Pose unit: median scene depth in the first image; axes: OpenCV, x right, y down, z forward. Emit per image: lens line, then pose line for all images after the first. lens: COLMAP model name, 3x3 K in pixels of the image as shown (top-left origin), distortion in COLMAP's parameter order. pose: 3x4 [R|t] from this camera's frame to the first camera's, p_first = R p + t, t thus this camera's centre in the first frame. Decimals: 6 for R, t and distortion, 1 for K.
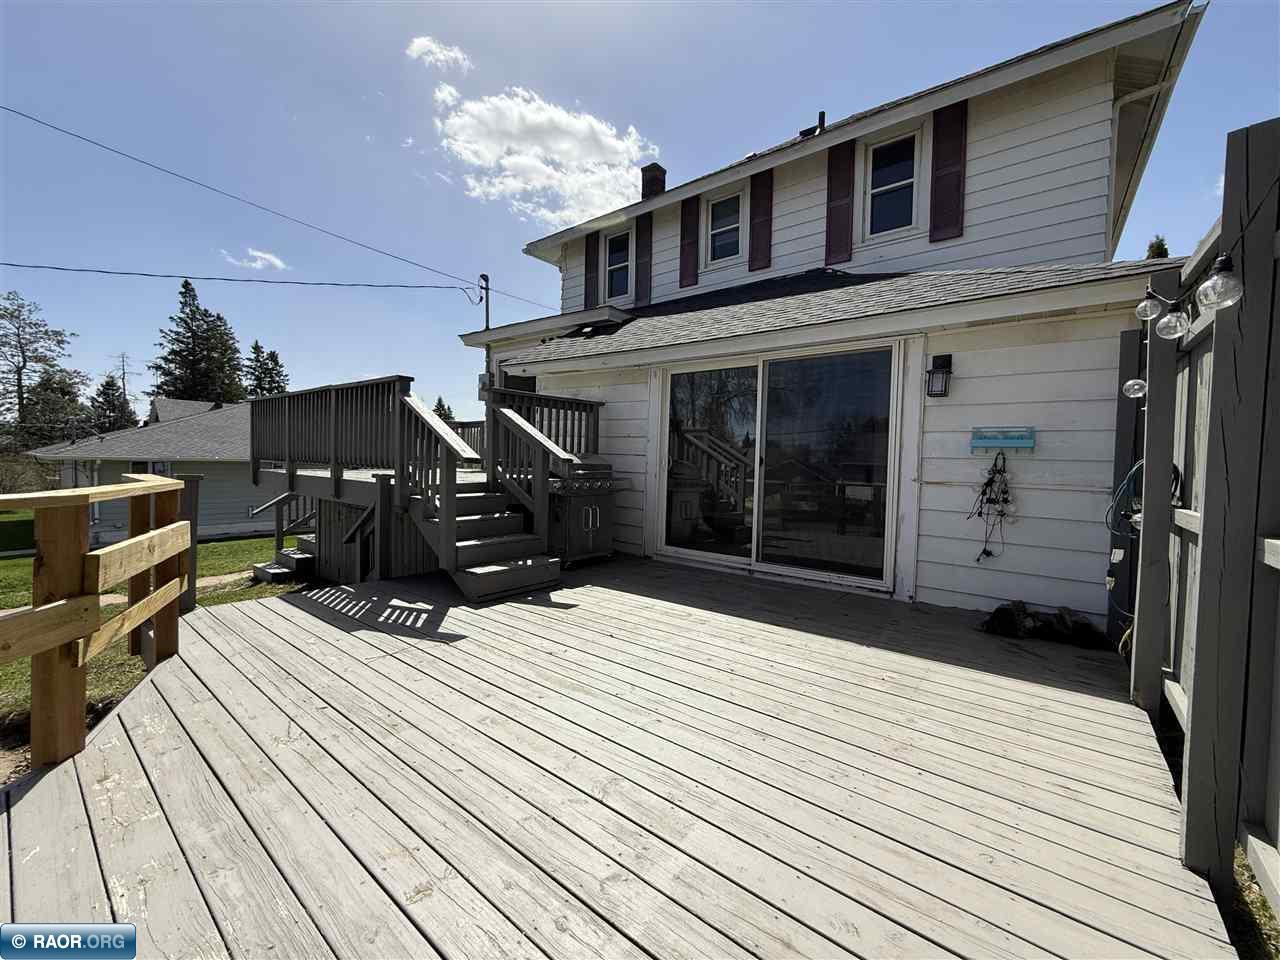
lens RADIAL K [[512.4, 0, 635.6], [0, 512.4, 480.3], [0, 0, 1]] dist [-0.001712, 0.000205]
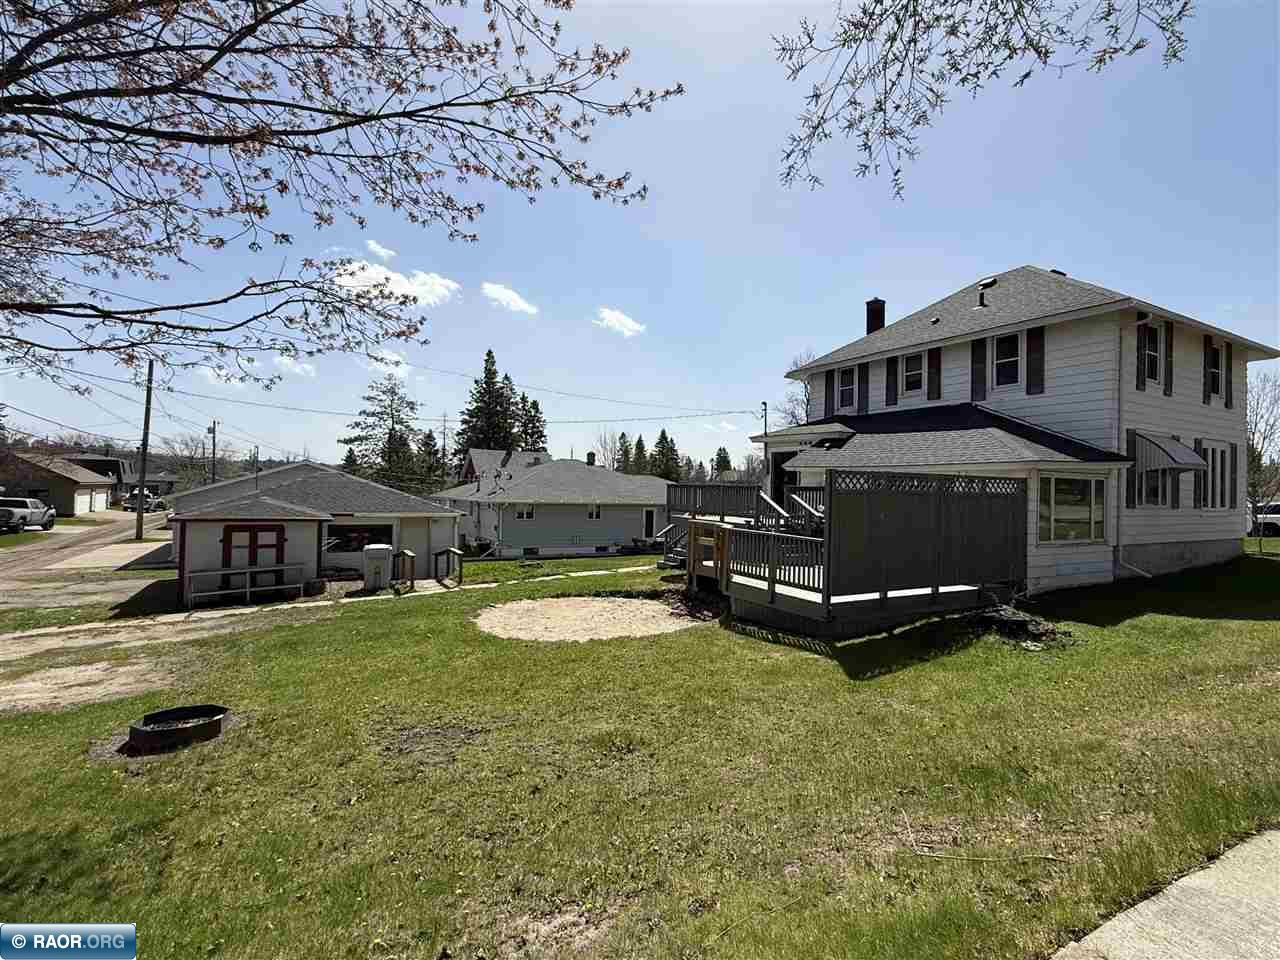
lens RADIAL K [[603.9, 0, 644.8], [0, 603.9, 489.5], [0, 0, 1]] dist [0.013378, -0.000238]
pose [[0.927513, 0.000643, -0.373791, 0.097118], [-0.018719, 0.998824, -0.044729, -0.010255], [0.373323, 0.048484, 0.926434, -1.082512]]
